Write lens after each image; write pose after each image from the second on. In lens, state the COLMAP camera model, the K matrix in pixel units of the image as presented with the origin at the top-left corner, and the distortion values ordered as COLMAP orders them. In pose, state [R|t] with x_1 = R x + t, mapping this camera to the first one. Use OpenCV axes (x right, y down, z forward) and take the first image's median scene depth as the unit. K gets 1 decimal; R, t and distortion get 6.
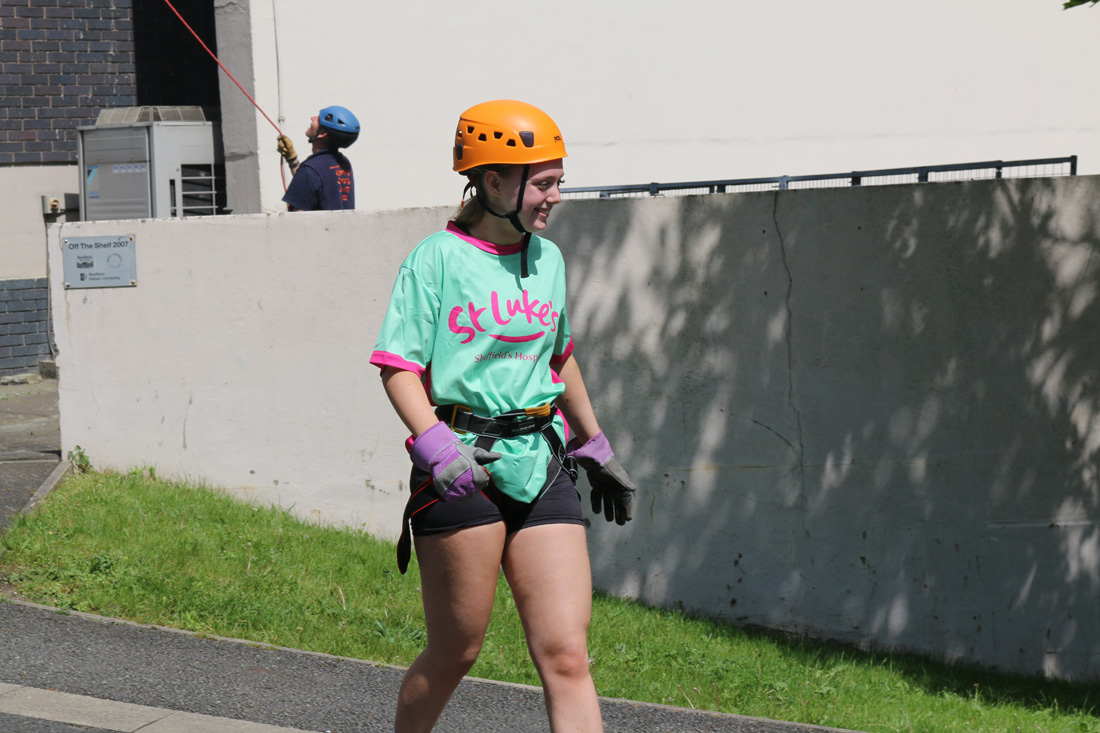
lens RADIAL K [[2730.9, 0, 550.0], [0, 2730.9, 366.5], [0, 0, 1]] dist [0.090215, -0.215120]
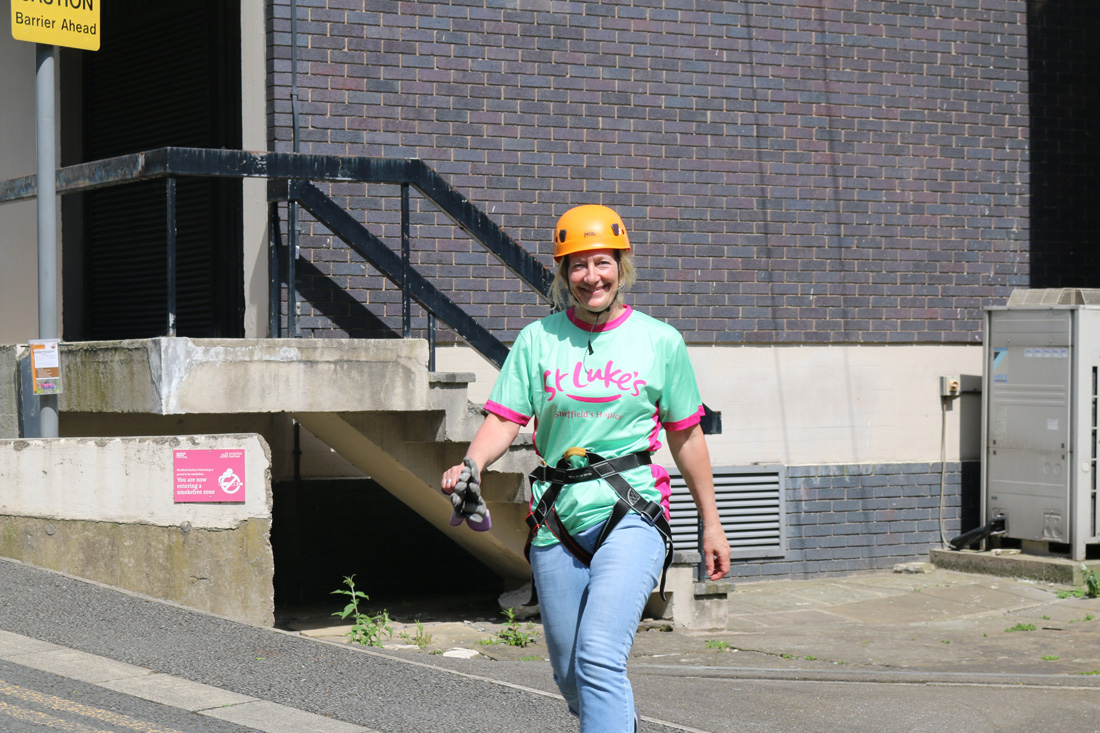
lens RADIAL K [[2730.9, 0, 550.0], [0, 2730.9, 366.5], [0, 0, 1]] dist [0.090215, -0.215120]
pose [[0.977474, 0.039995, -0.207232, -0.124646], [-0.051730, 0.997331, -0.051519, -0.009800], [0.204618, 0.061079, 0.976934, 0.037582]]
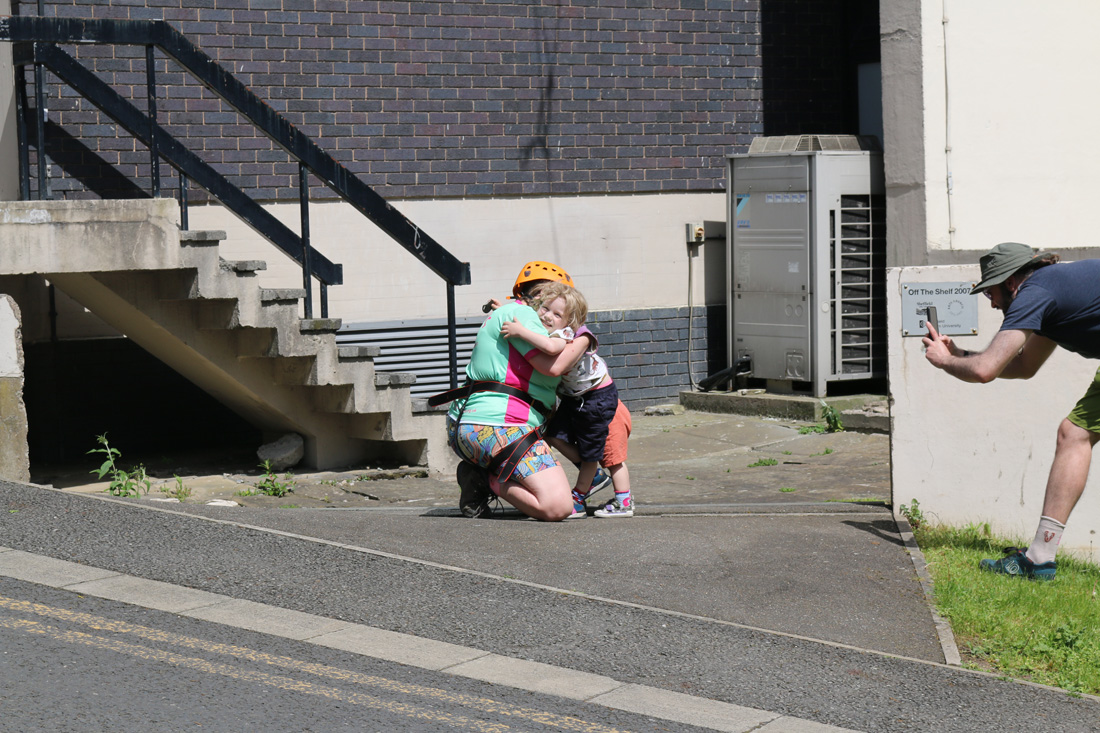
lens RADIAL K [[2730.9, 0, 550.0], [0, 2730.9, 366.5], [0, 0, 1]] dist [0.090215, -0.215120]
pose [[0.991927, 0.022464, -0.124807, -0.113736], [-0.022895, 0.999736, -0.002023, -0.008128], [0.124728, 0.004865, 0.992179, 0.018678]]
